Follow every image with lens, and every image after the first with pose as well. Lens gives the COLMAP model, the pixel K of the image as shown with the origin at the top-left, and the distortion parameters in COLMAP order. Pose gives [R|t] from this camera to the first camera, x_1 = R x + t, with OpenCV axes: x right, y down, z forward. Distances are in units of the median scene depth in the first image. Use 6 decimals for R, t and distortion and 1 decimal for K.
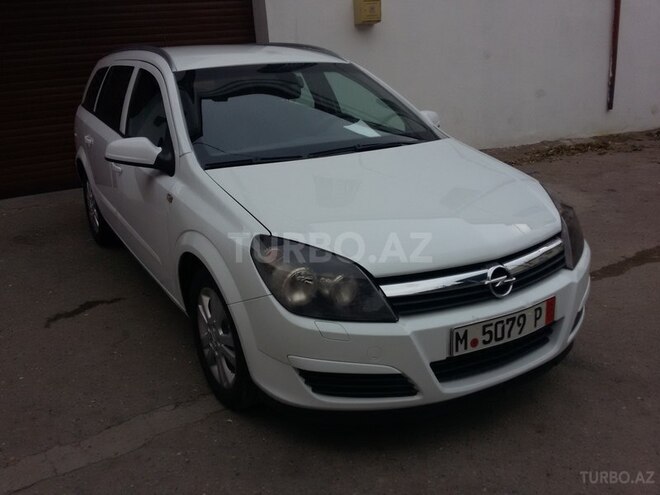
lens RADIAL K [[604.8, 0, 328.5], [0, 604.8, 246.9], [0, 0, 1]] dist [0.021196, 0.000000]
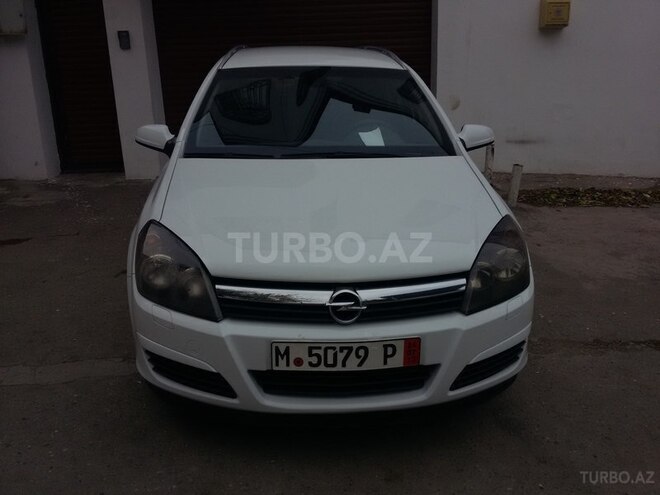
lens RADIAL K [[604.8, 0, 313.9], [0, 604.8, 237.6], [0, 0, 1]] dist [0.021196, 0.000000]
pose [[0.904034, 0.165814, -0.393991, 0.602527], [-0.169627, 0.985181, 0.025400, -0.066654], [0.392365, 0.043869, 0.918763, 0.104261]]
